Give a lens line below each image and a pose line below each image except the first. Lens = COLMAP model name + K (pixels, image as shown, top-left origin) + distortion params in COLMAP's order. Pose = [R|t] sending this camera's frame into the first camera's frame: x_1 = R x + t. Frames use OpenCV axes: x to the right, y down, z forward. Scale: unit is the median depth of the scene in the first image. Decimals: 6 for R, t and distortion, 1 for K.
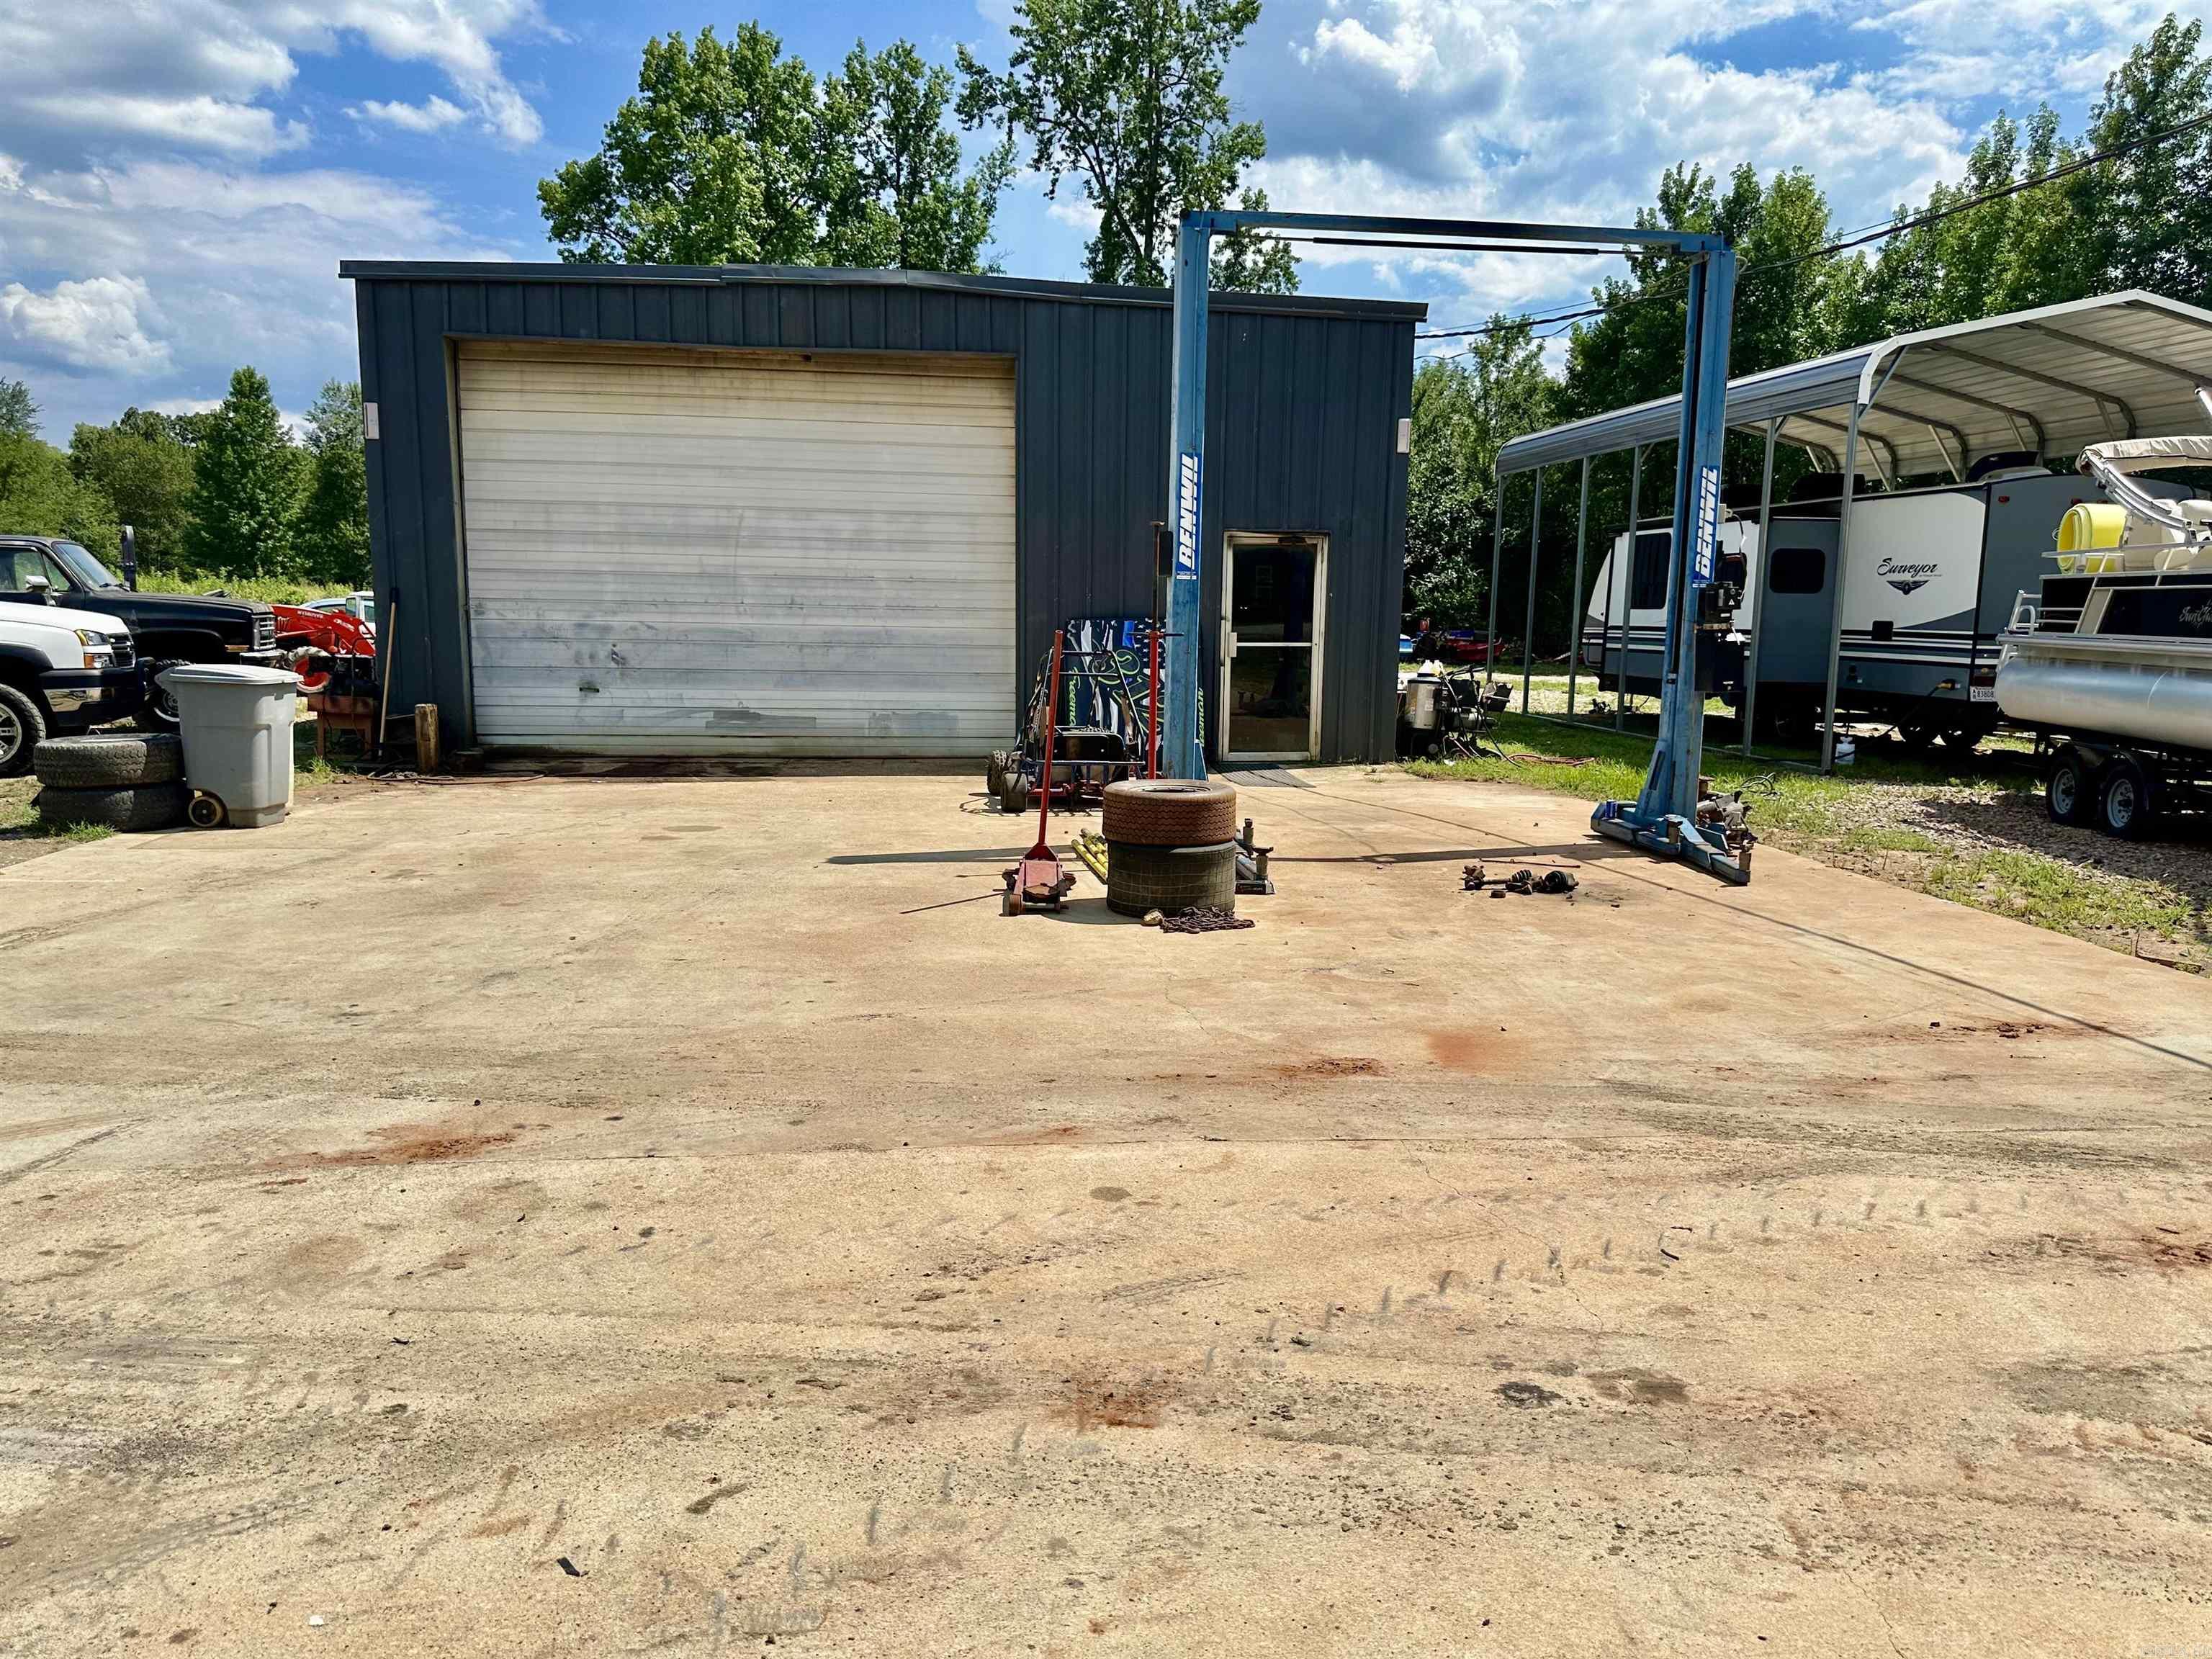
lens RADIAL K [[1555.5, 0, 1134.7], [0, 1555.5, 830.8], [0, 0, 1]] dist [0.131954, -0.210508]
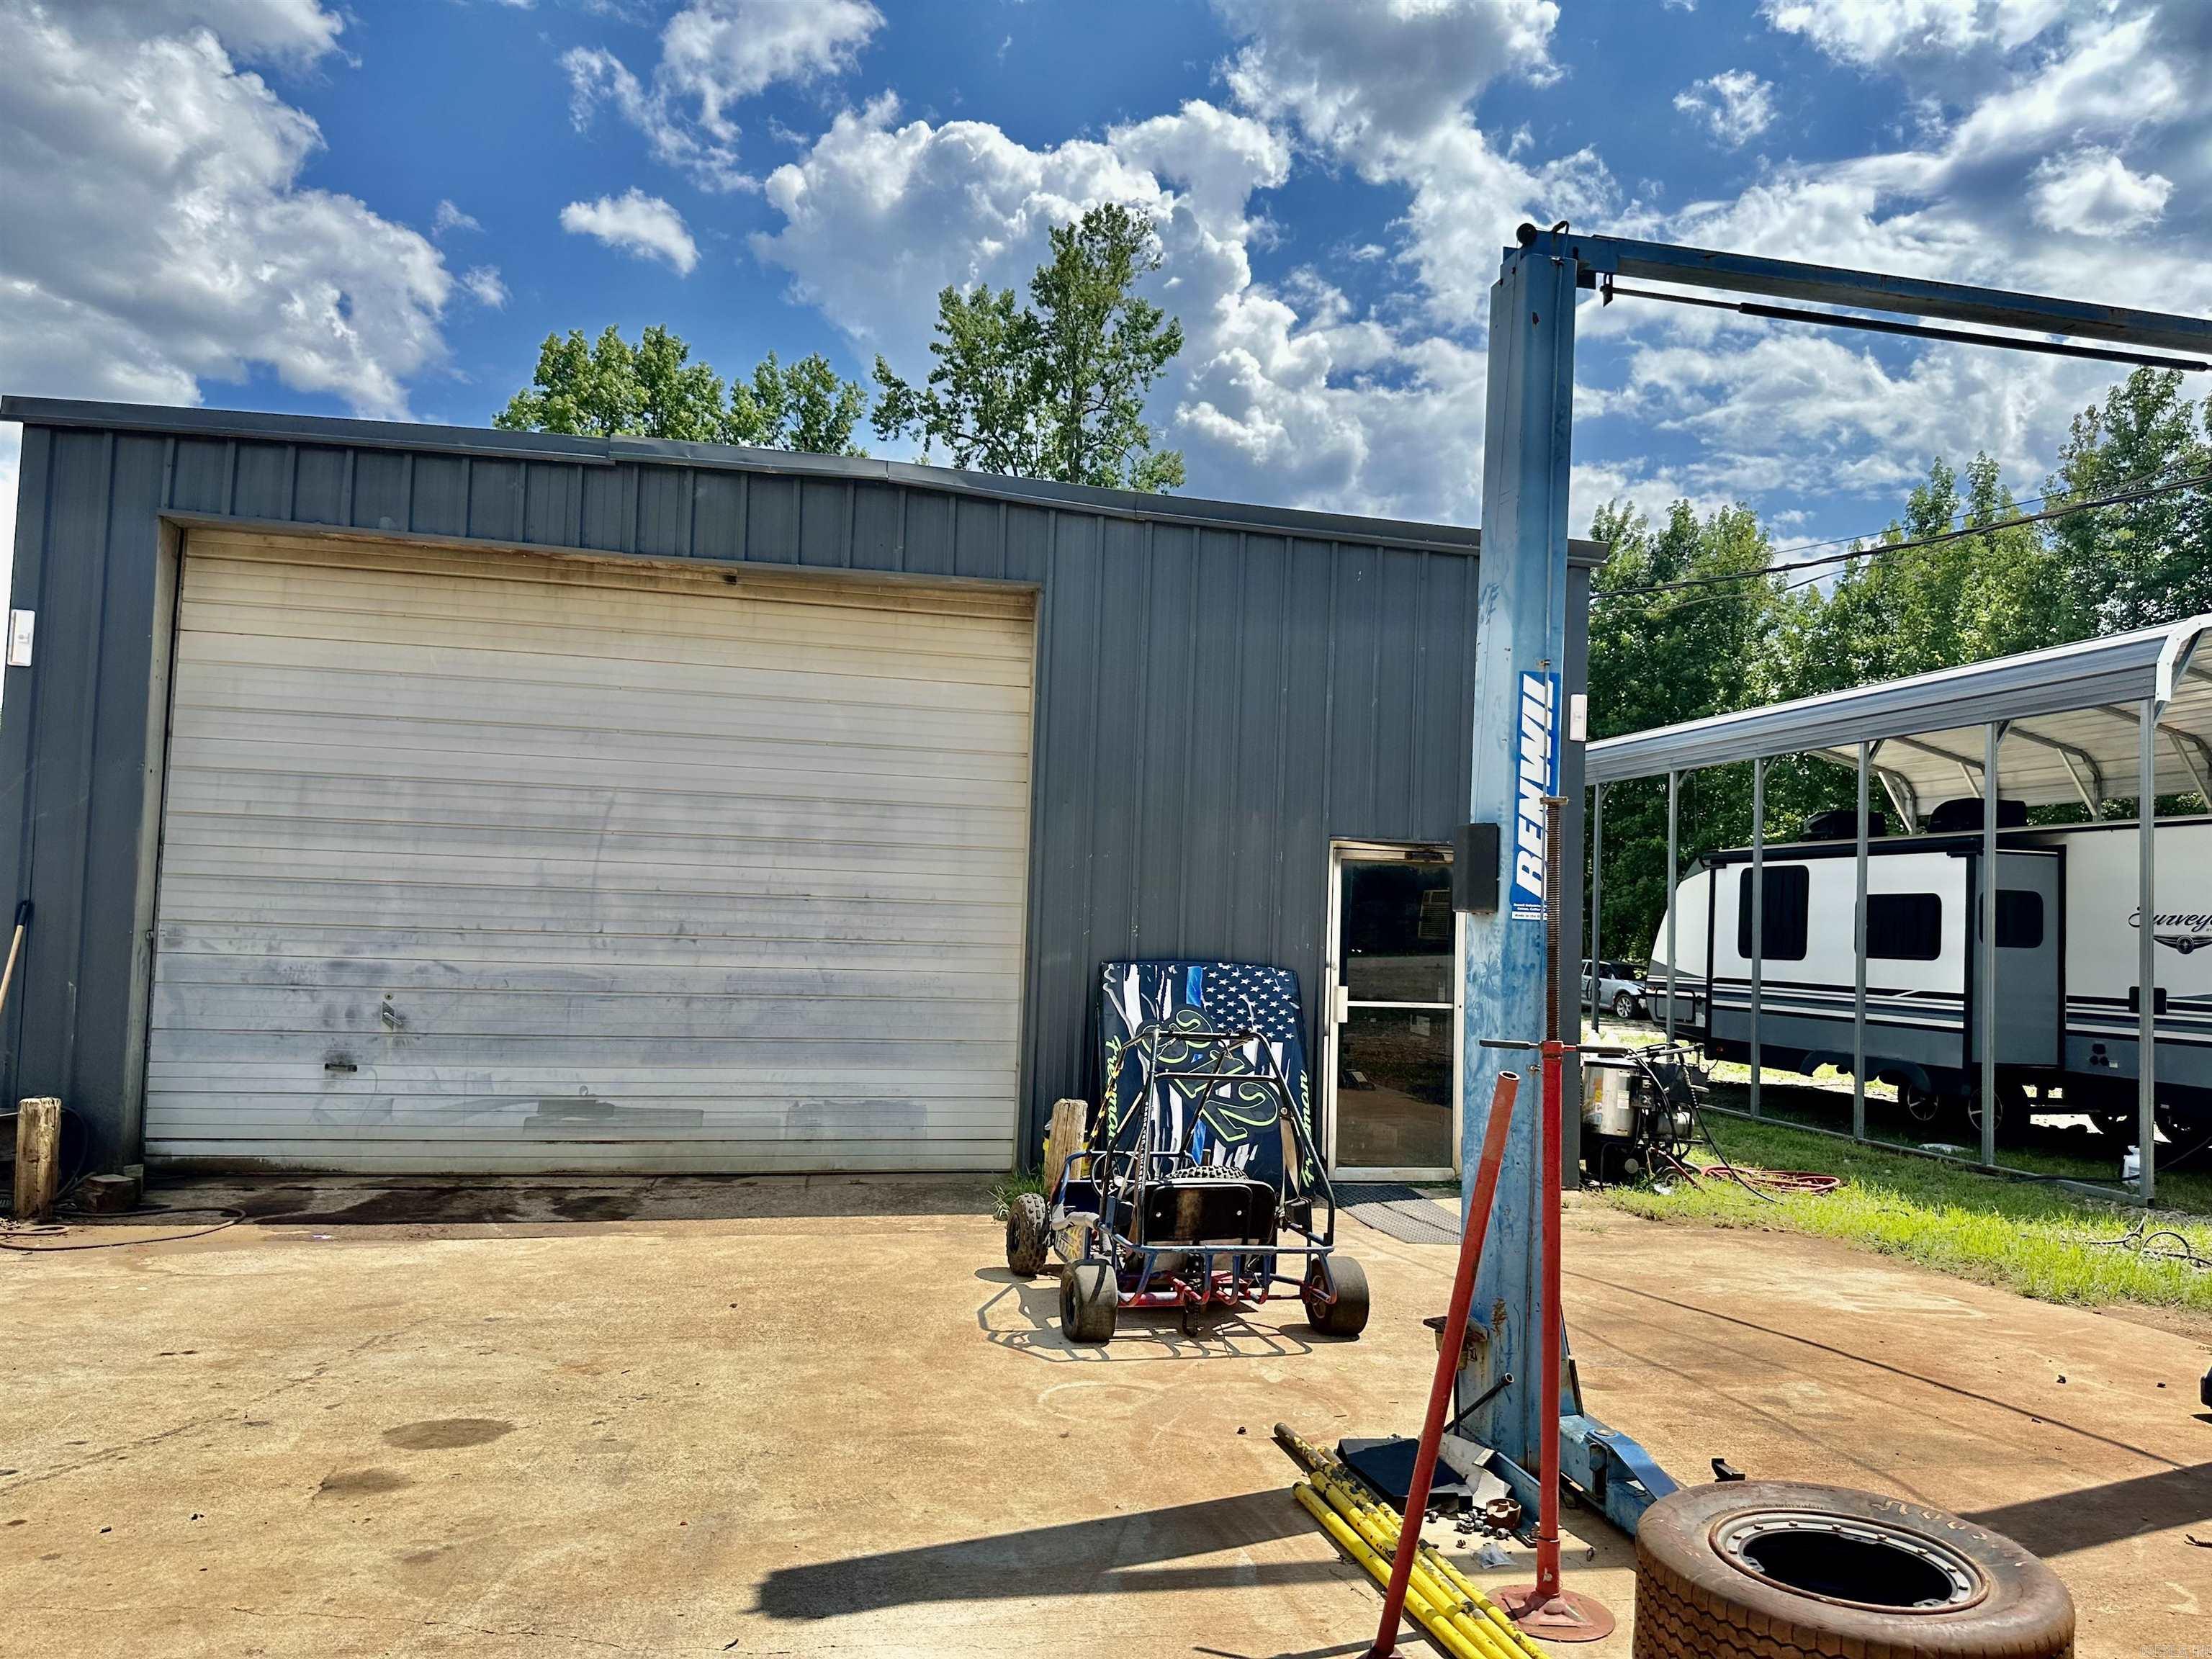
lens RADIAL K [[1555.5, 0, 1134.7], [0, 1555.5, 830.8], [0, 0, 1]] dist [0.131954, -0.210508]
pose [[0.996270, 0.025737, 0.082360, -0.083688], [-0.008591, 0.979326, -0.202108, -0.055555], [-0.085859, 0.200647, 0.975894, 0.331724]]
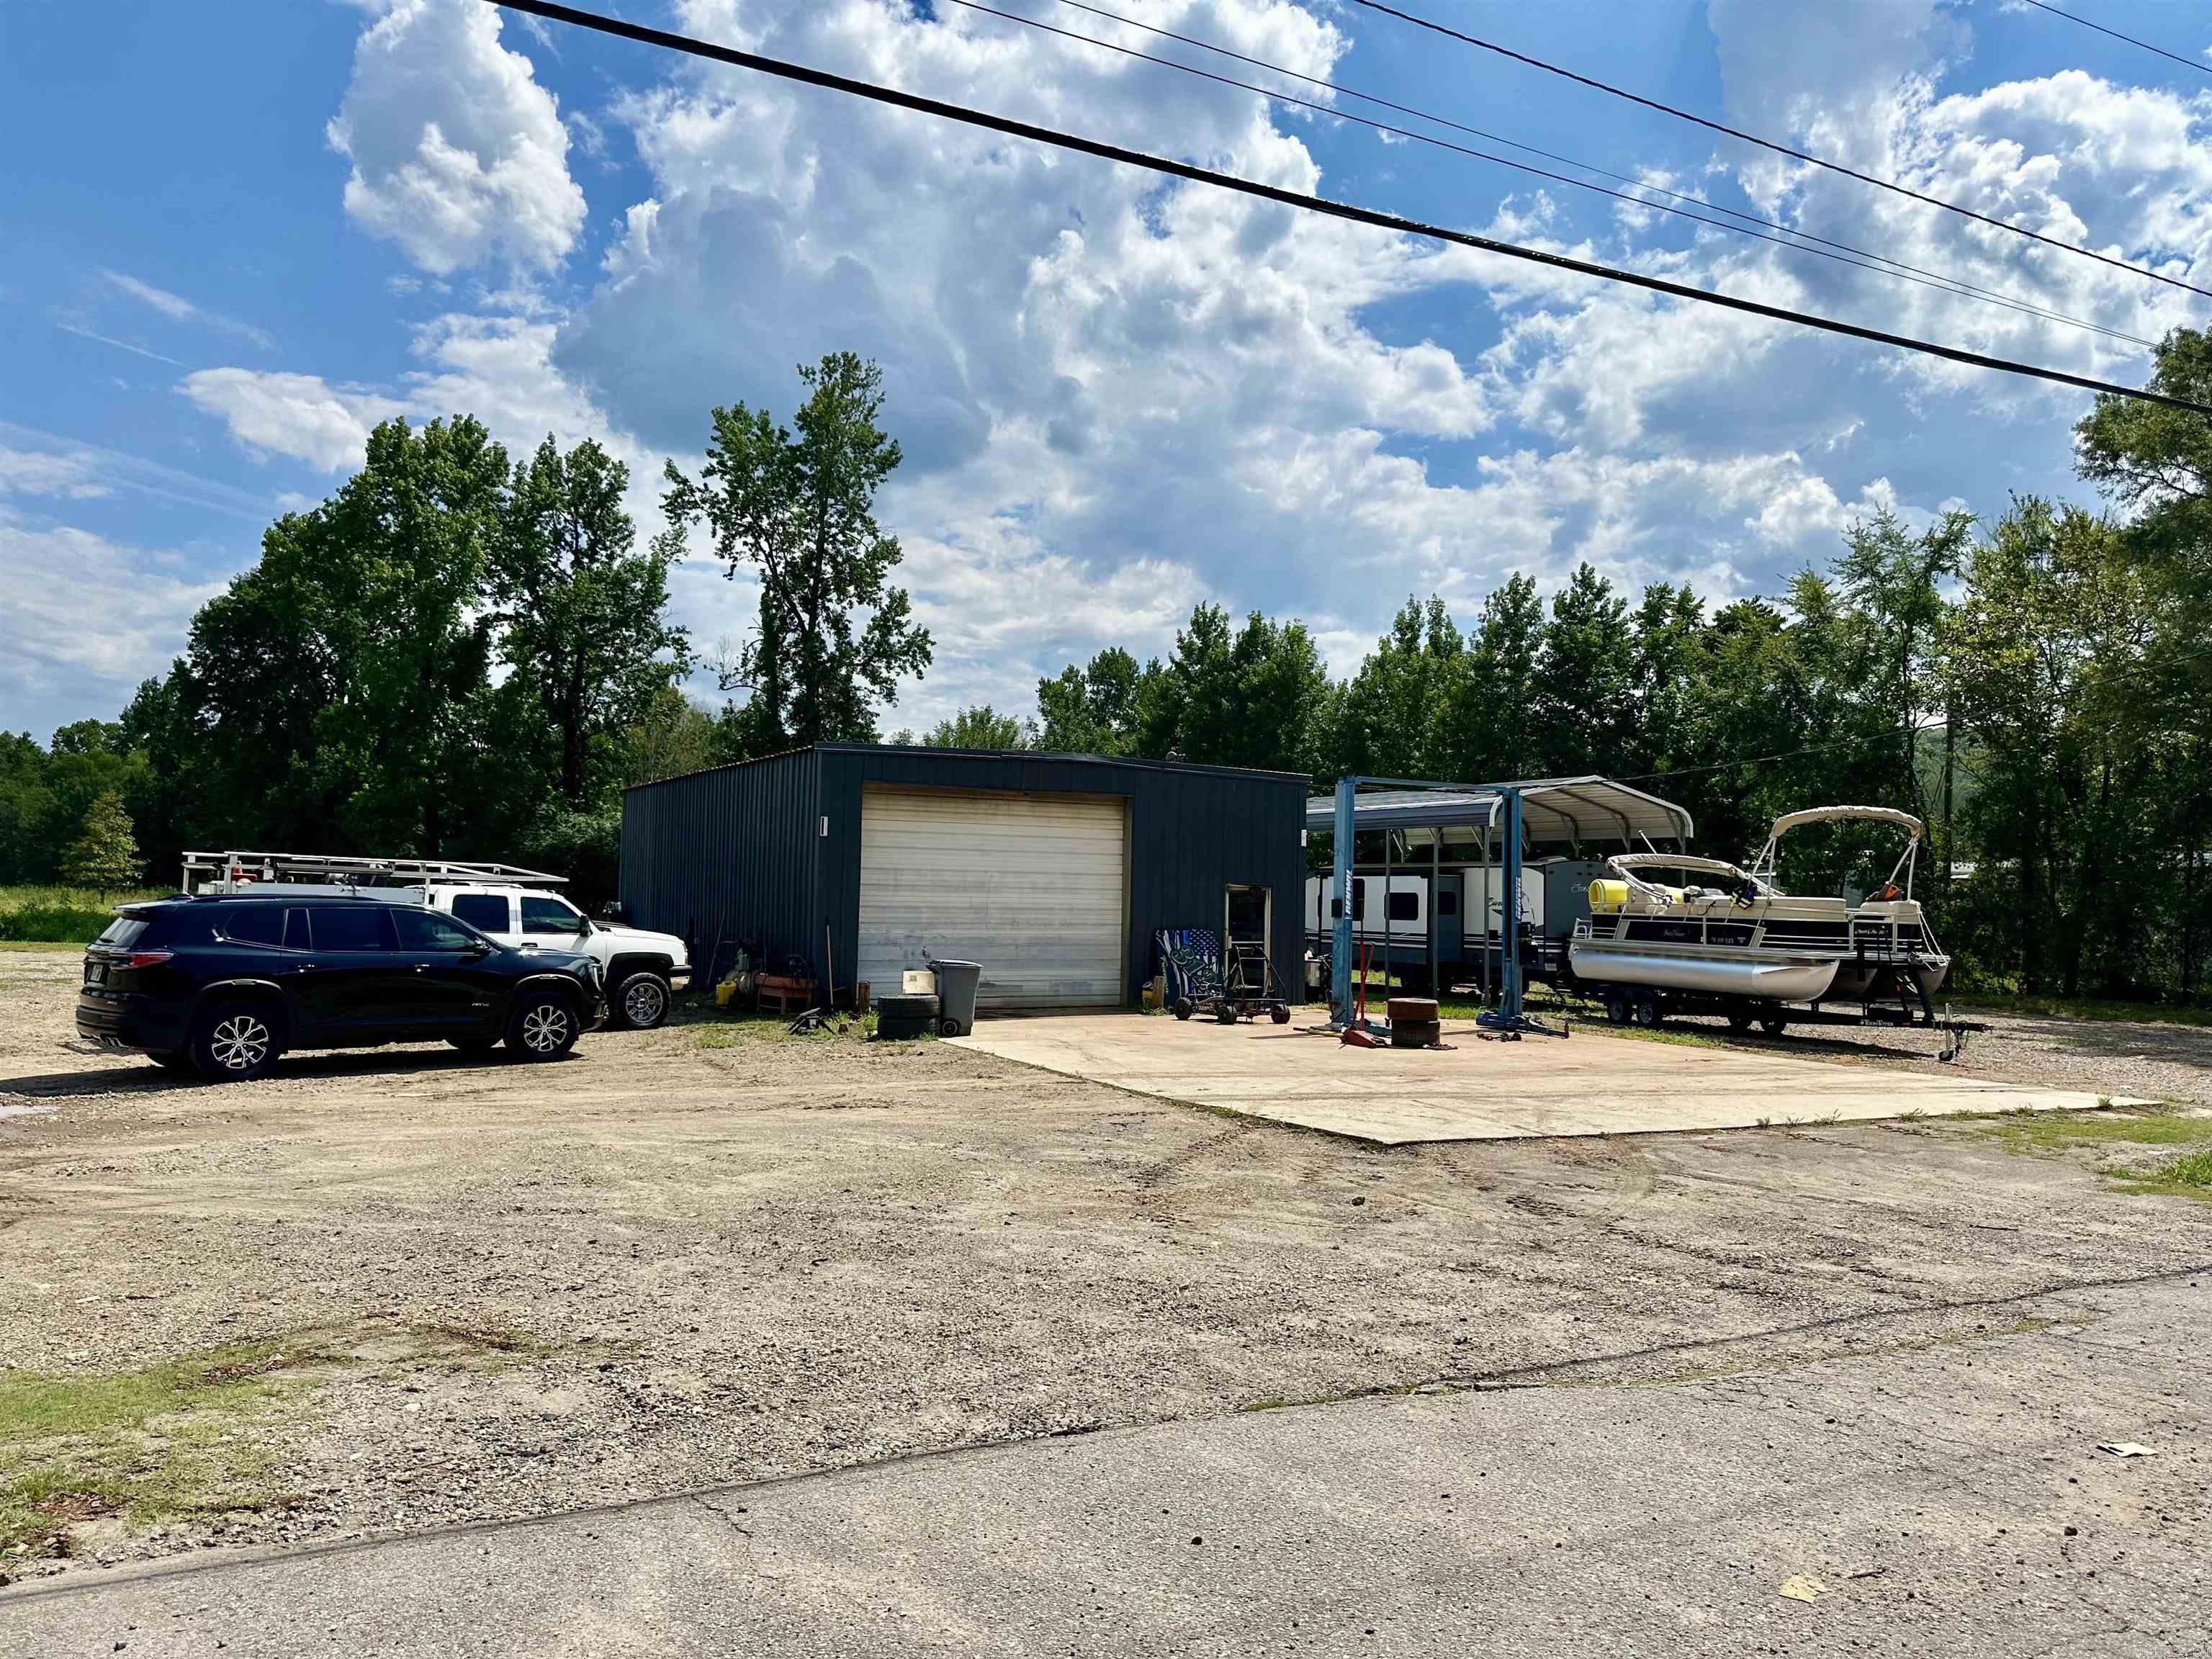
lens RADIAL K [[1555.5, 0, 1134.7], [0, 1555.5, 830.8], [0, 0, 1]] dist [0.131954, -0.210508]
pose [[0.926773, 0.019647, 0.375108, -0.756653], [0.048030, 0.984235, -0.170218, 0.063396], [-0.372538, 0.175770, 0.911219, -0.704887]]
